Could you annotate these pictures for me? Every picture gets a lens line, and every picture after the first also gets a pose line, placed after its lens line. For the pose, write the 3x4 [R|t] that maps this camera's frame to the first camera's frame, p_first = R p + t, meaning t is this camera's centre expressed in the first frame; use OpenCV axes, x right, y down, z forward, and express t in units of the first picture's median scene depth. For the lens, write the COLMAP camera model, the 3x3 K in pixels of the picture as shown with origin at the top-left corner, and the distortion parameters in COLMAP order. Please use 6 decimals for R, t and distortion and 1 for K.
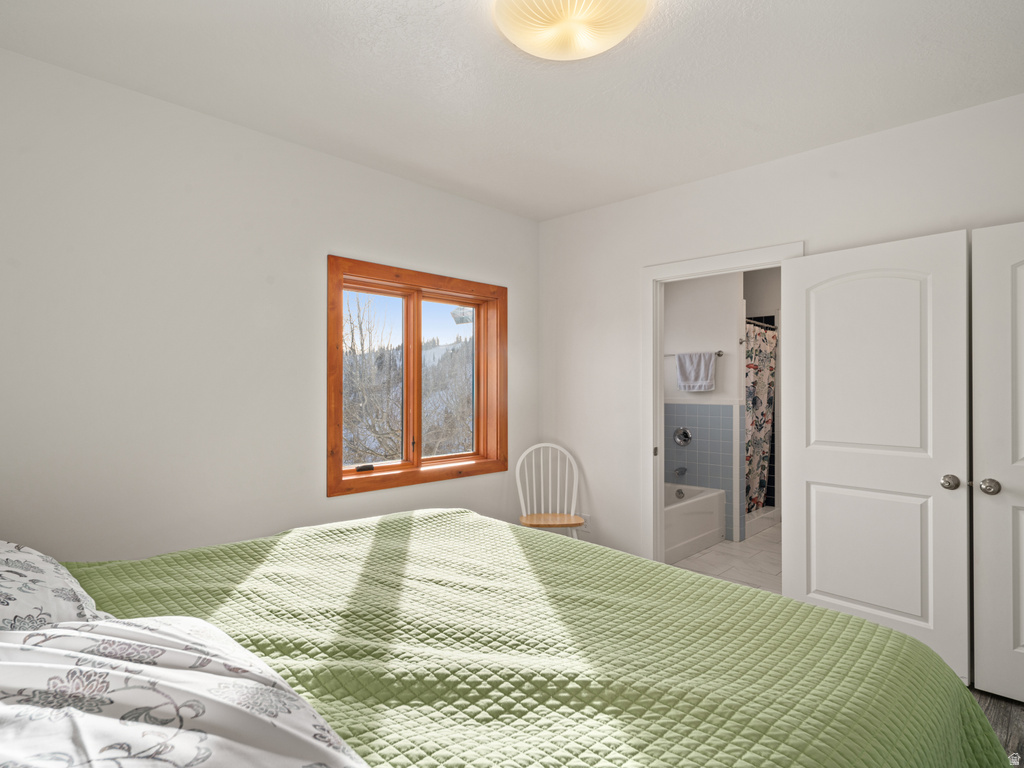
lens RADIAL K [[569.9, 0, 508.9], [0, 569.9, 380.5], [0, 0, 1]] dist [0.005434, -0.000392]
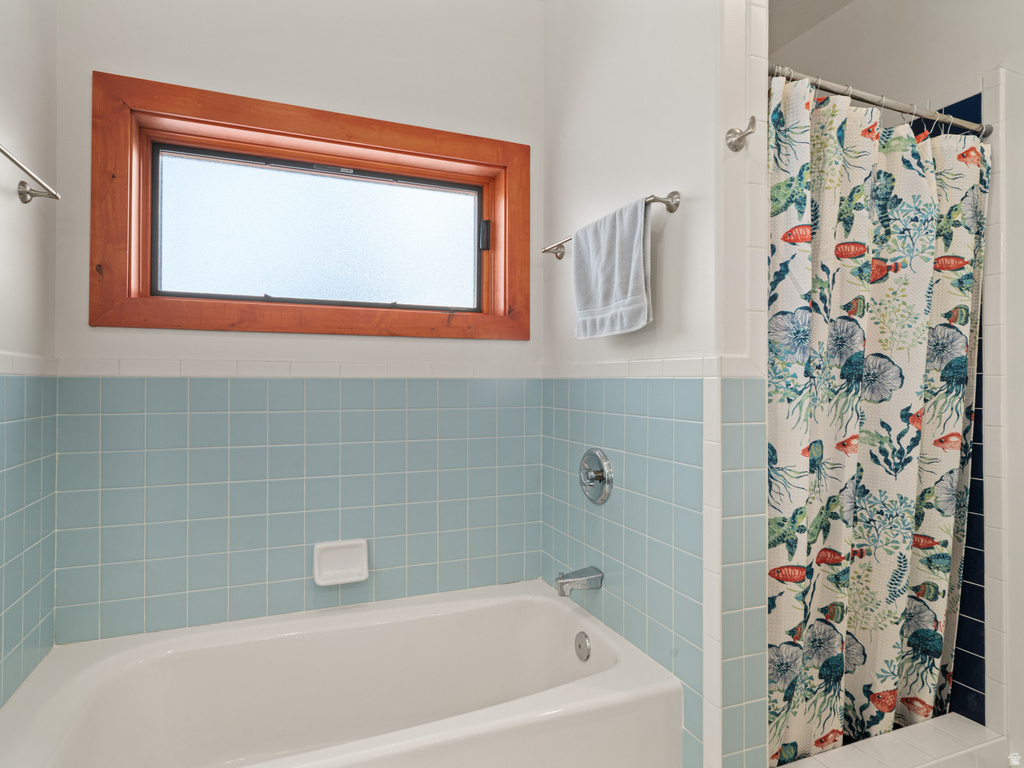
lens RADIAL K [[569.9, 0, 512.5], [0, 569.9, 378.3], [0, 0, 1]] dist [0.005434, -0.000392]
pose [[0.903277, -0.007012, -0.429001, 0.406687], [0.006170, 0.999975, -0.003355, 0.041574], [0.429014, 0.000383, 0.903298, 0.678982]]
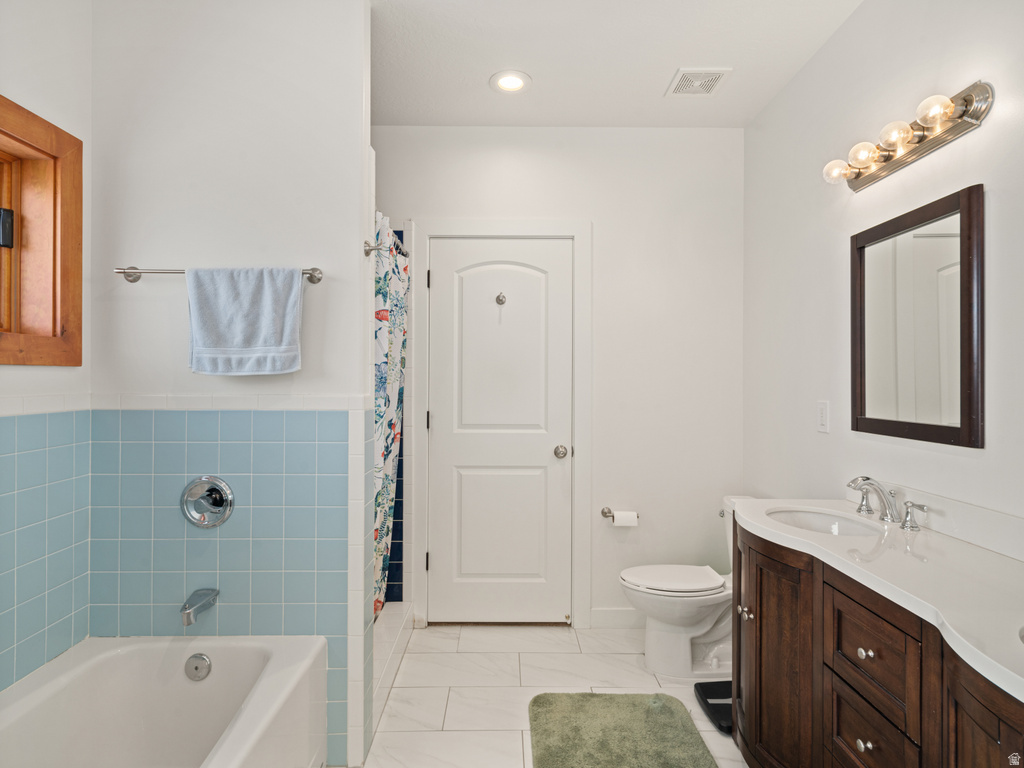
lens RADIAL K [[569.9, 0, 507.1], [0, 569.9, 377.1], [0, 0, 1]] dist [0.005434, -0.000392]
pose [[0.723692, 0.000085, 0.690123, 0.194758], [-0.005736, 0.999966, 0.005893, 0.016669], [-0.690099, -0.008223, 0.723668, 0.615841]]
